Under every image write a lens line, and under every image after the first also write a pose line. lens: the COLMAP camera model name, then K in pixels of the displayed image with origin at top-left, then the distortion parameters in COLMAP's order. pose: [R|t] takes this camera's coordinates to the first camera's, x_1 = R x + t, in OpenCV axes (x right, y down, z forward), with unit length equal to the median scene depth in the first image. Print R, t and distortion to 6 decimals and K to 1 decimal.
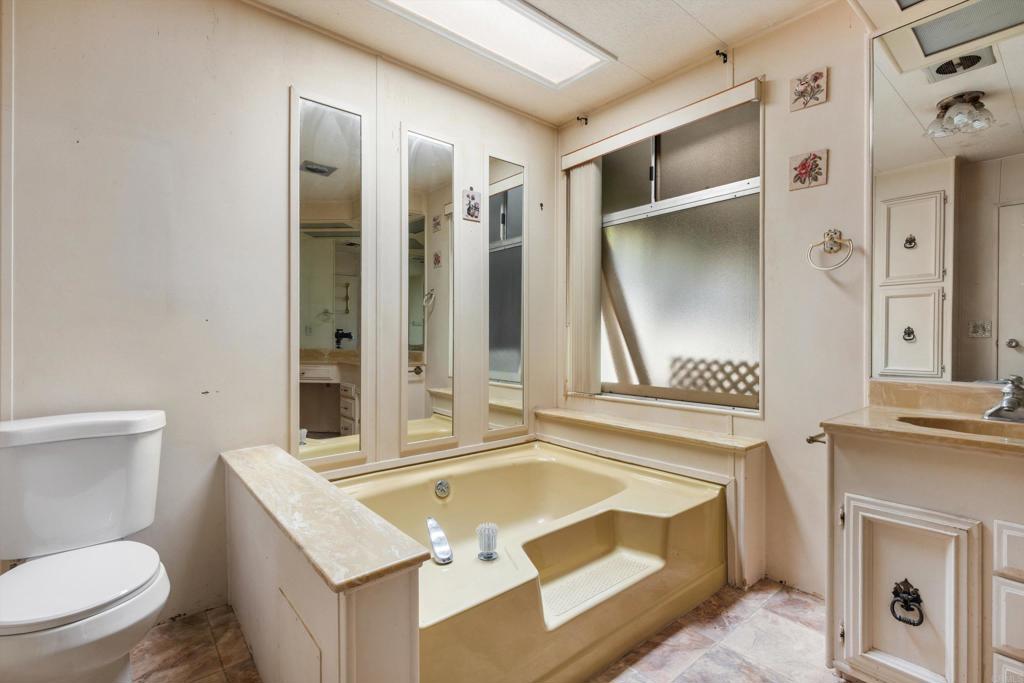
lens RADIAL K [[469.0, 0, 518.0], [0, 469.0, 339.0], [0, 0, 1]] dist [0.005822, 0.000285]
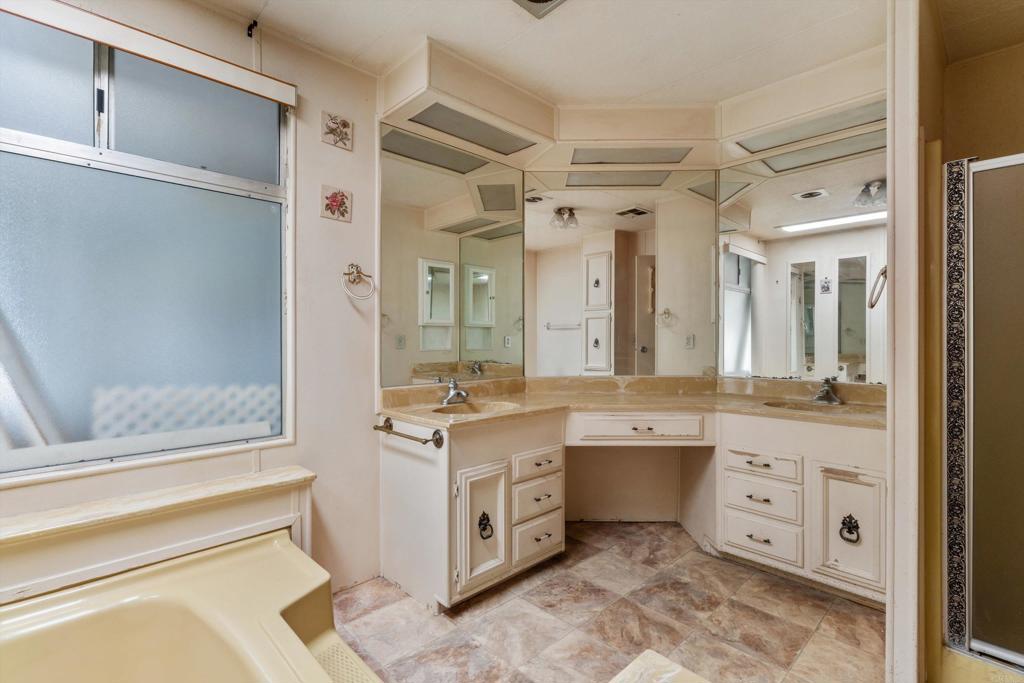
lens RADIAL K [[469.0, 0, 518.1], [0, 469.0, 339.9], [0, 0, 1]] dist [0.005822, 0.000285]
pose [[-0.055885, -0.002368, 0.998434, -0.508420], [0.005515, 0.999981, 0.002680, -0.045505], [-0.998422, 0.005656, -0.055871, 0.659744]]
